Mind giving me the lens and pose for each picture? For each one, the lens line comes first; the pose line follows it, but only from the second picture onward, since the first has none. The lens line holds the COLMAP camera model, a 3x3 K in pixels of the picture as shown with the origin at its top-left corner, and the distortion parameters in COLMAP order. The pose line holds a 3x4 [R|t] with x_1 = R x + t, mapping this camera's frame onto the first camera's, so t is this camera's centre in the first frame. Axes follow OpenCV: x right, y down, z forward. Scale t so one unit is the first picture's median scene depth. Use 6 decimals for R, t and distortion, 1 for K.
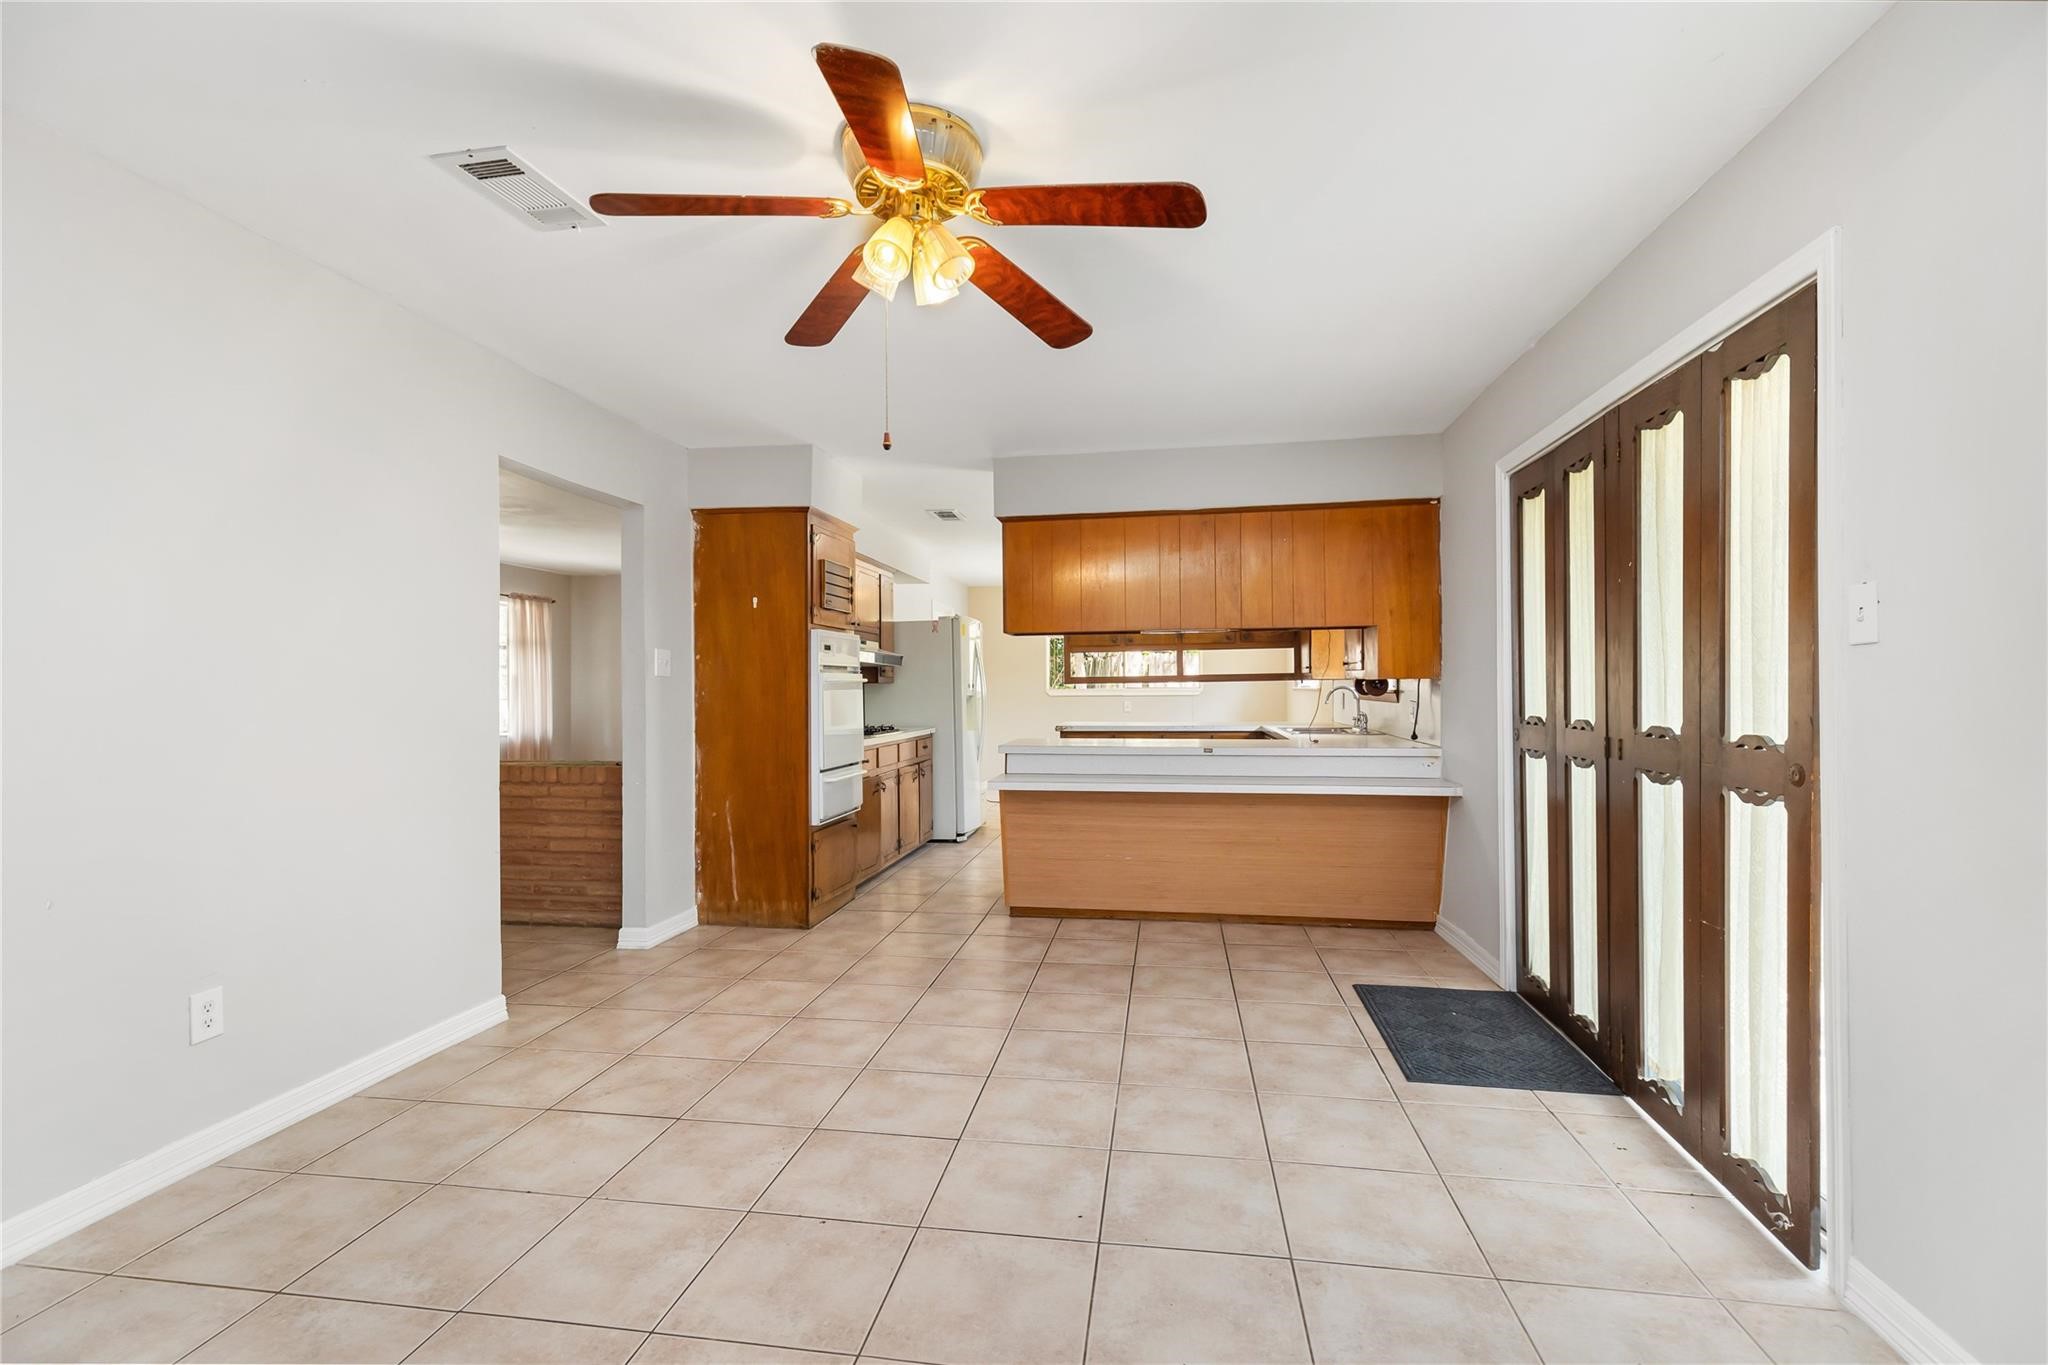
lens RADIAL K [[923.2, 0, 1030.1], [0, 923.2, 680.5], [0, 0, 1]] dist [0.010585, -0.000709]
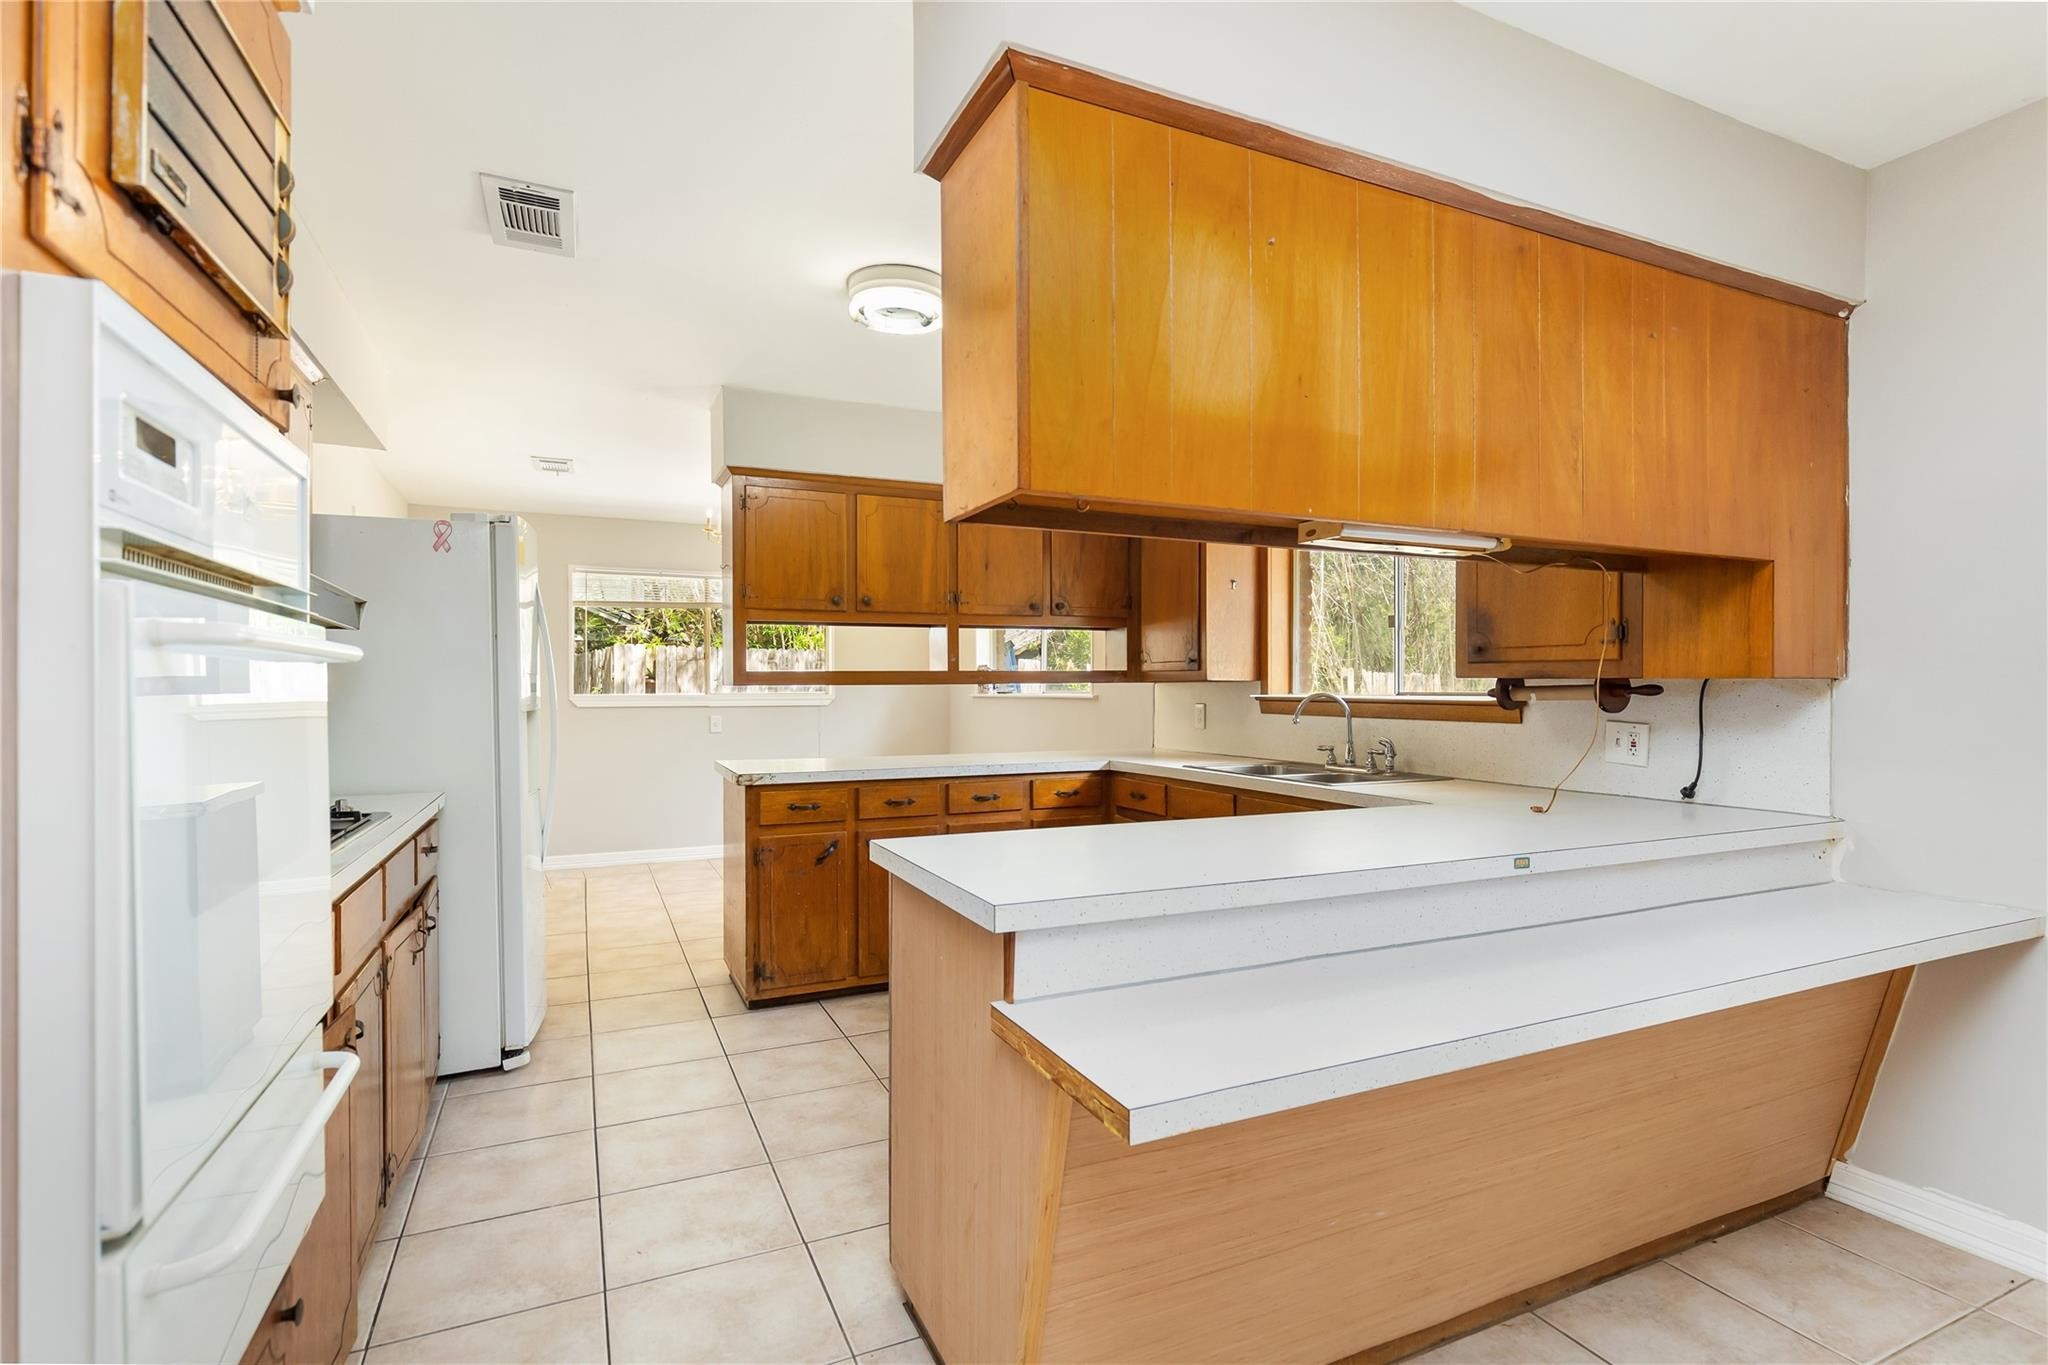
lens RADIAL K [[975.7, 0, 1033.1], [0, 975.7, 705.0], [0, 0, 1]] dist [-0.006631, -0.000307]
pose [[0.831457, -0.000381, 0.555589, -0.282024], [-0.009923, 0.999830, 0.015536, 0.012081], [-0.555500, -0.018430, 0.831312, 1.162111]]
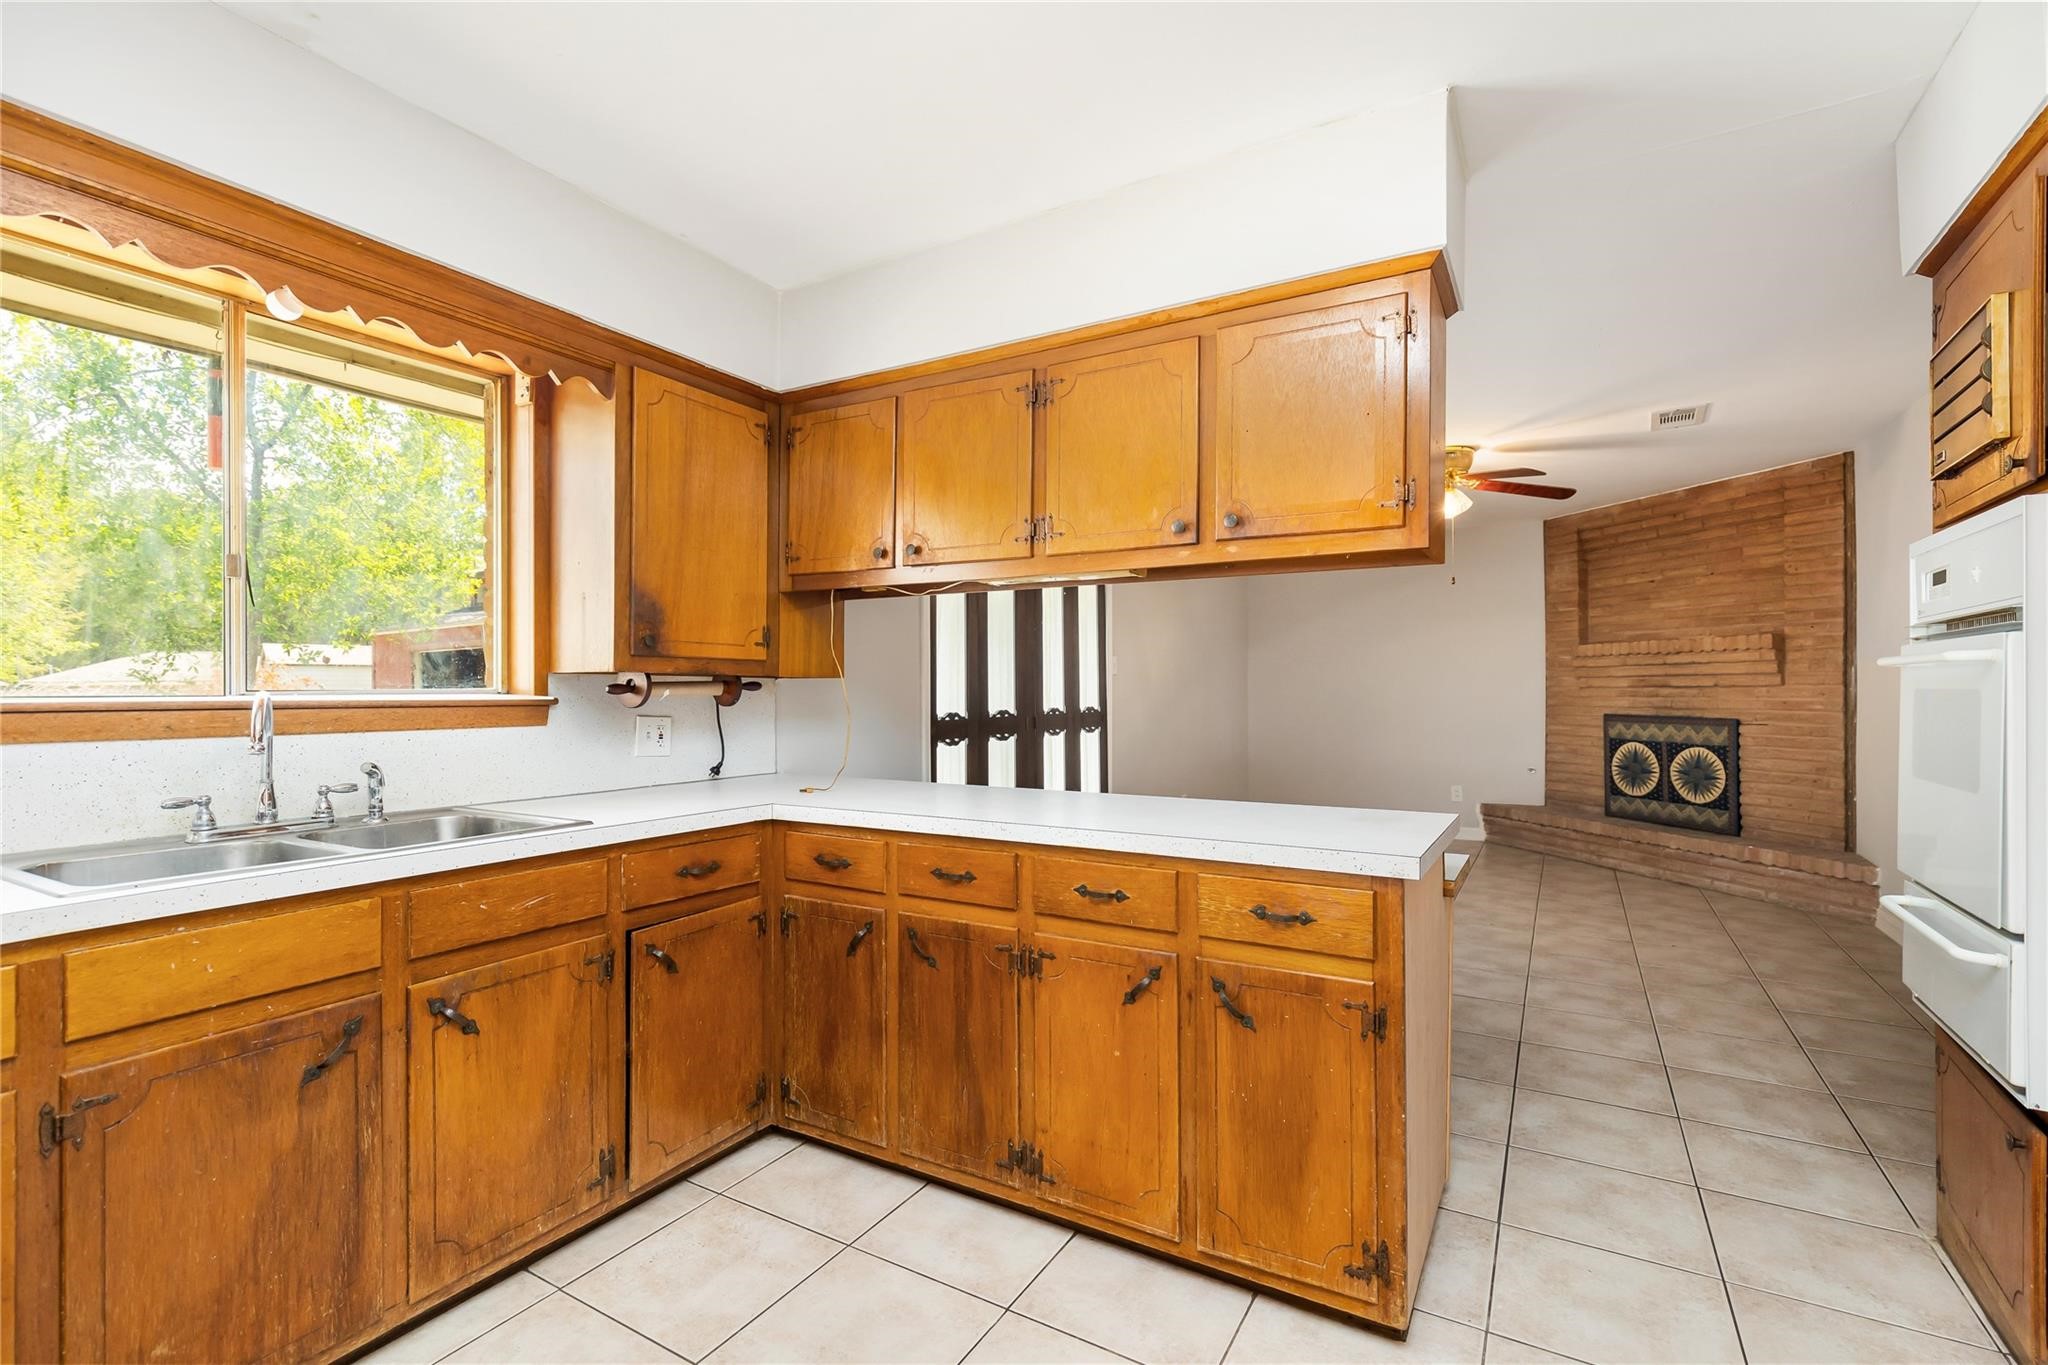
lens RADIAL K [[923.2, 0, 1030.3], [0, 923.2, 689.4], [0, 0, 1]] dist [0.010585, -0.000709]
pose [[-0.930889, 0.008511, 0.365202, -0.006704], [0.006517, 0.999956, -0.006692, 0.017940], [-0.365243, -0.003849, -0.930904, 2.322509]]
